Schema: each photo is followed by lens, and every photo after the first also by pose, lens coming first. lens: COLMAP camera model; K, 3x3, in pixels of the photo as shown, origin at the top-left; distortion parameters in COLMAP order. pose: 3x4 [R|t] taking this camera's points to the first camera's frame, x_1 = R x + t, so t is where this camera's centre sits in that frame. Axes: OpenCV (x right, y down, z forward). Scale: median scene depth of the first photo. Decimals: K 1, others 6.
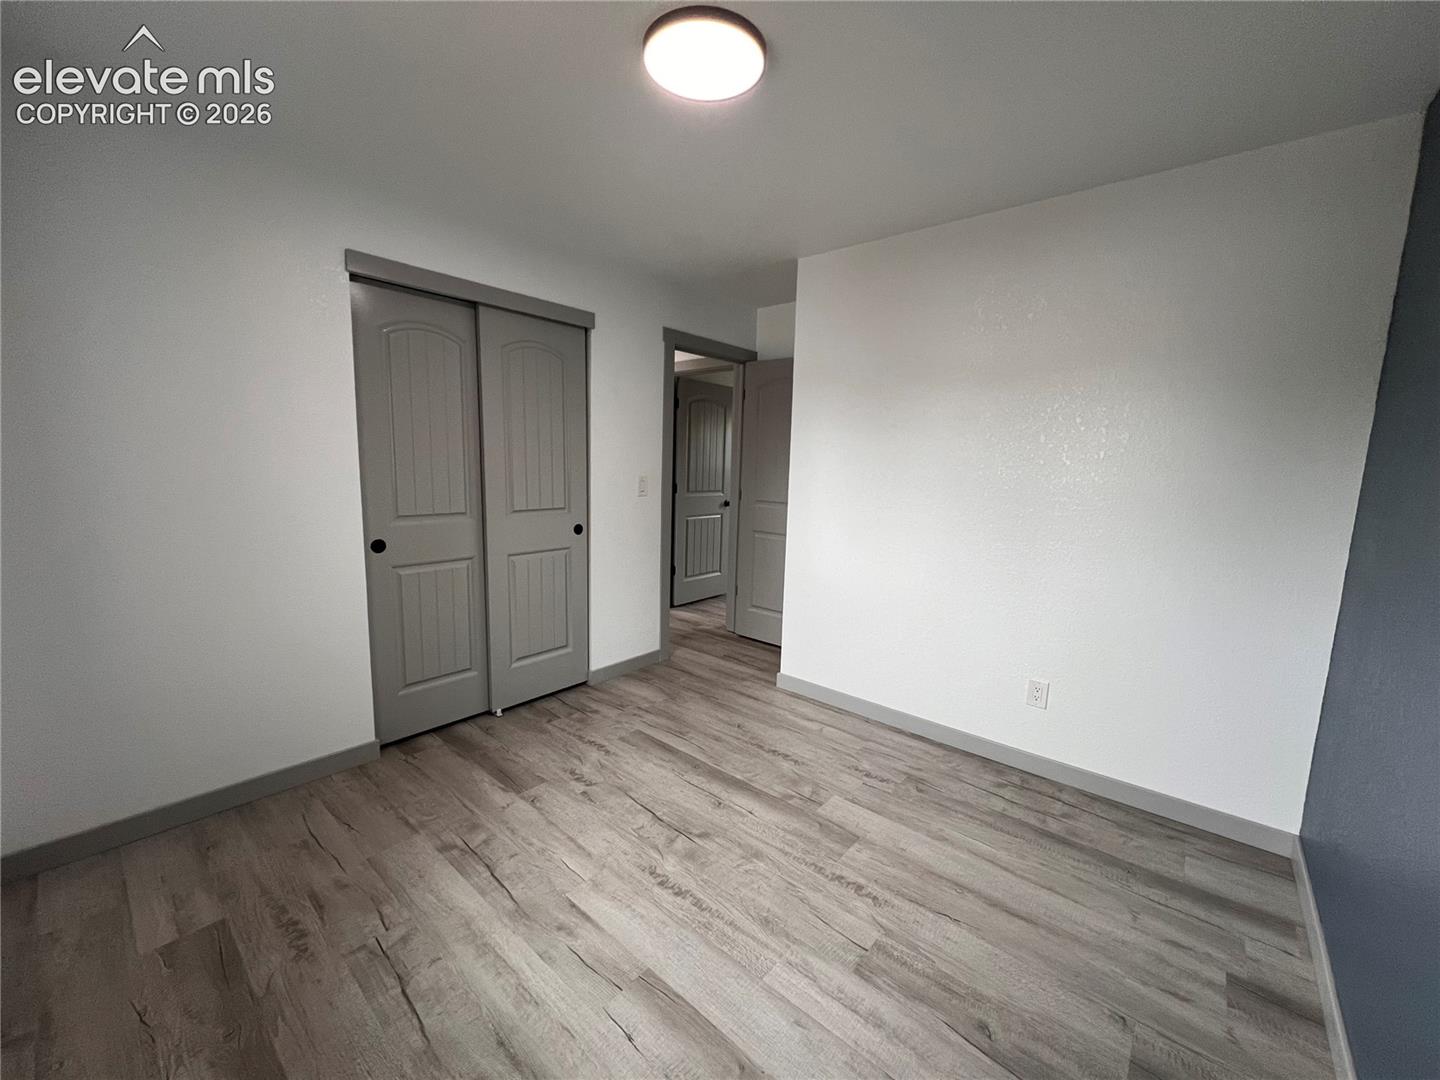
lens RADIAL K [[571.8, 0, 720.0], [0, 571.8, 540.0], [0, 0, 1]] dist [-0.000712, 0.000032]
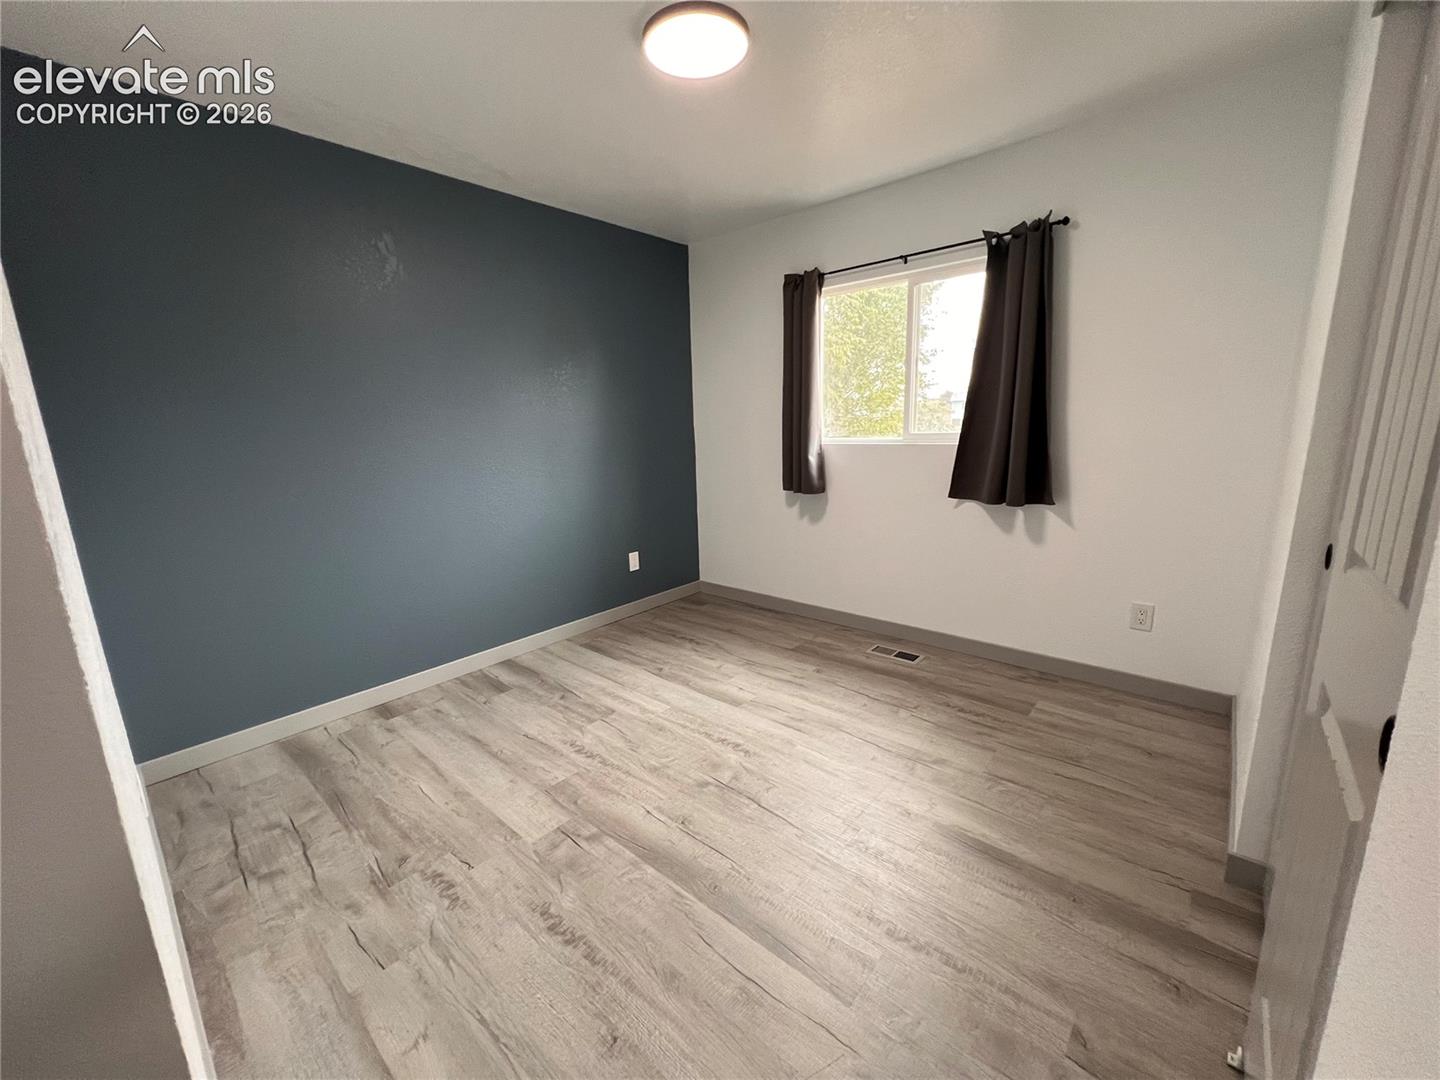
lens RADIAL K [[571.8, 0, 720.0], [0, 571.8, 540.0], [0, 0, 1]] dist [-0.000712, 0.000032]
pose [[-0.999940, 0.000018, 0.010927, -0.070370], [0.003718, 0.940897, 0.338674, -0.222996], [-0.010275, 0.338694, -0.940840, 1.848748]]
